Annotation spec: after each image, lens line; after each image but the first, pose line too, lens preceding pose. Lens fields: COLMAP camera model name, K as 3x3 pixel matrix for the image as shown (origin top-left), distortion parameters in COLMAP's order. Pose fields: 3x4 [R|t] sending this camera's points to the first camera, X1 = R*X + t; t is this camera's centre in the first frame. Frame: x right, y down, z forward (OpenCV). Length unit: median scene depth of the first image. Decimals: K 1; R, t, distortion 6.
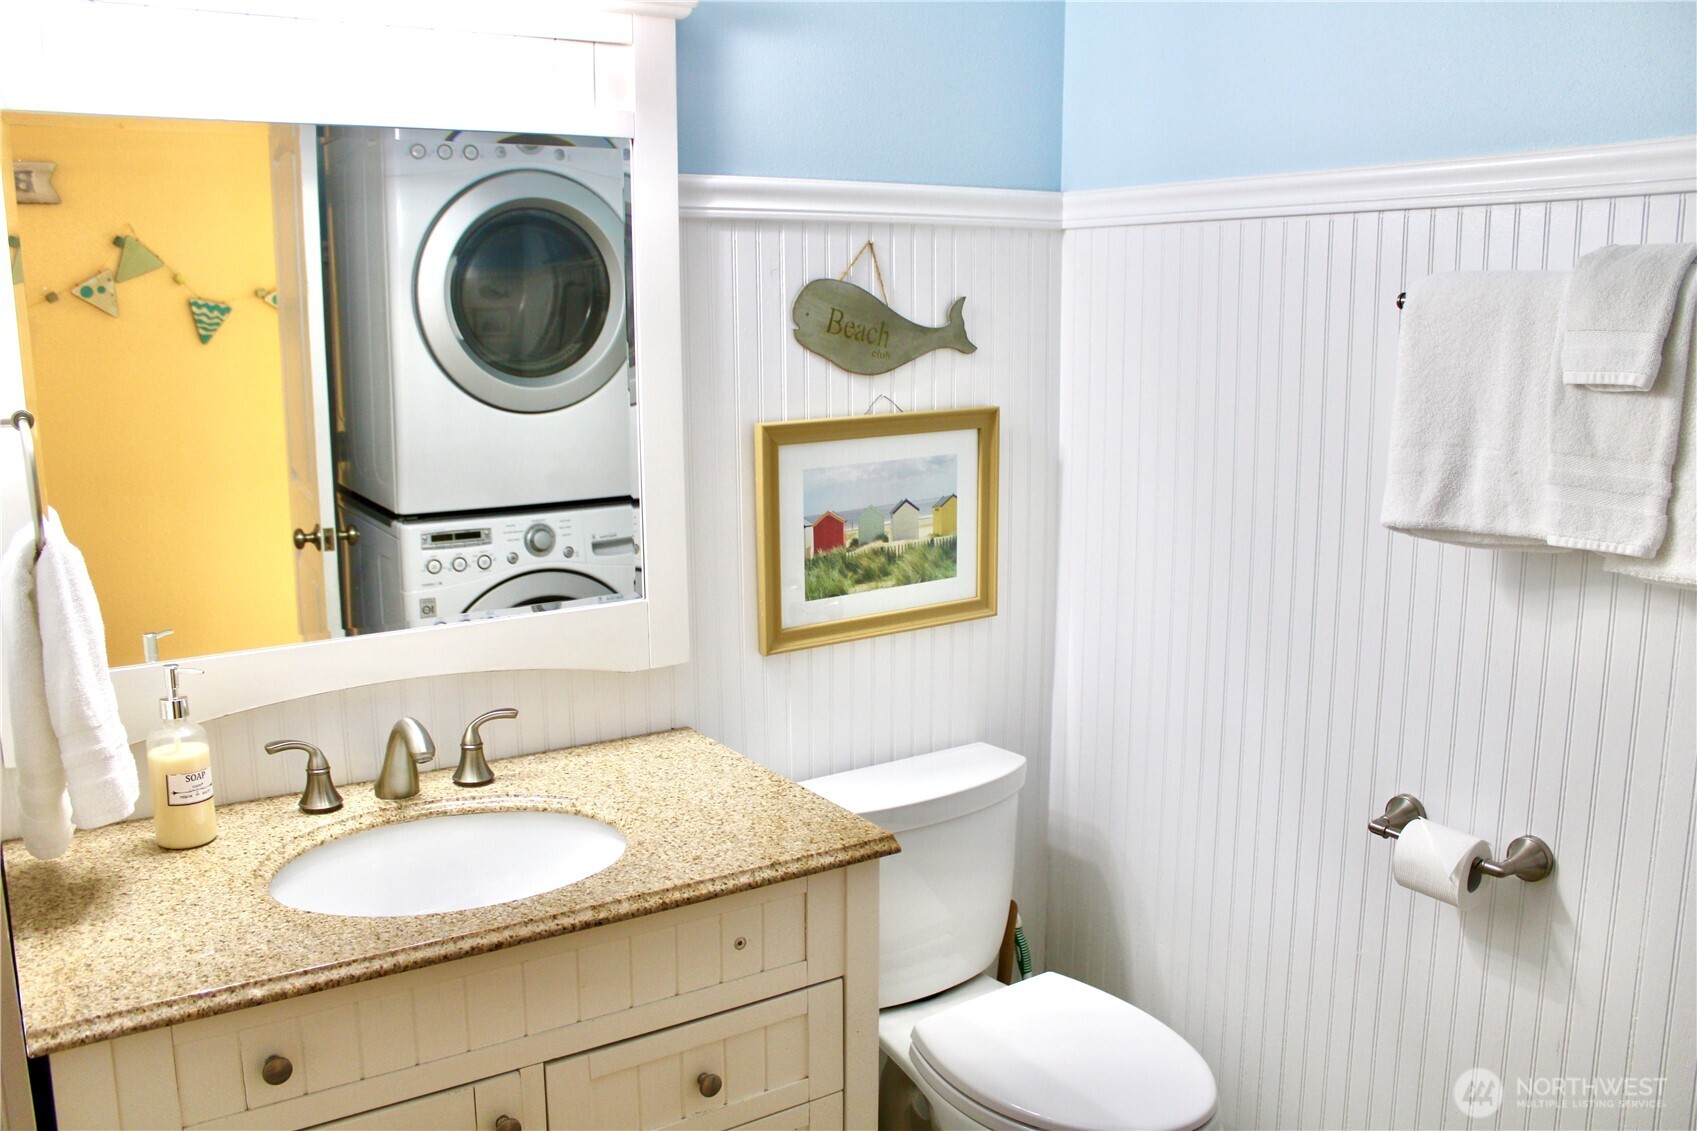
lens RADIAL K [[1413.8, 0, 848.5], [0, 1413.8, 565.5], [0, 0, 1]] dist [-0.168782, 0.159093]
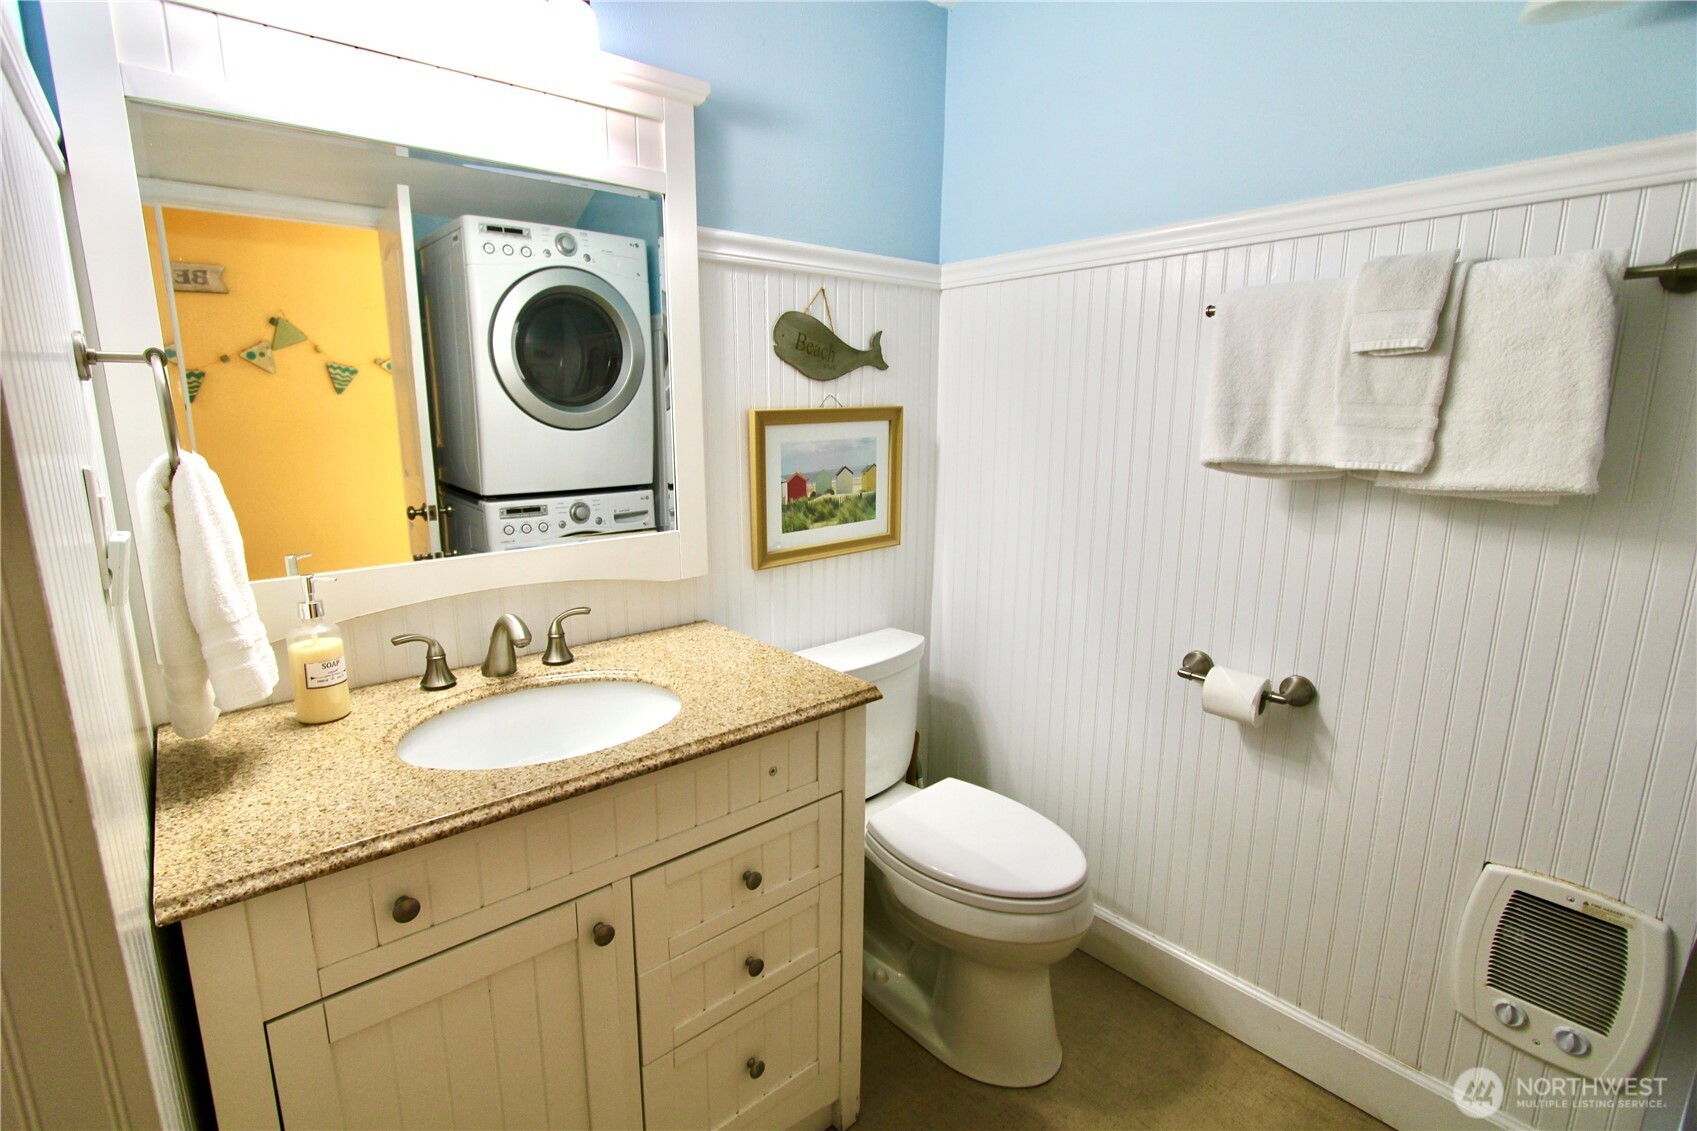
lens RADIAL K [[779.4, 0, 825.4], [0, 779.4, 560.6], [0, 0, 1]] dist [-0.022316, 0.007422]
pose [[0.993291, -0.020125, 0.113874, -0.102538], [0.018403, 0.999700, 0.016151, 0.053304], [-0.114164, -0.013947, 0.993364, 0.237135]]
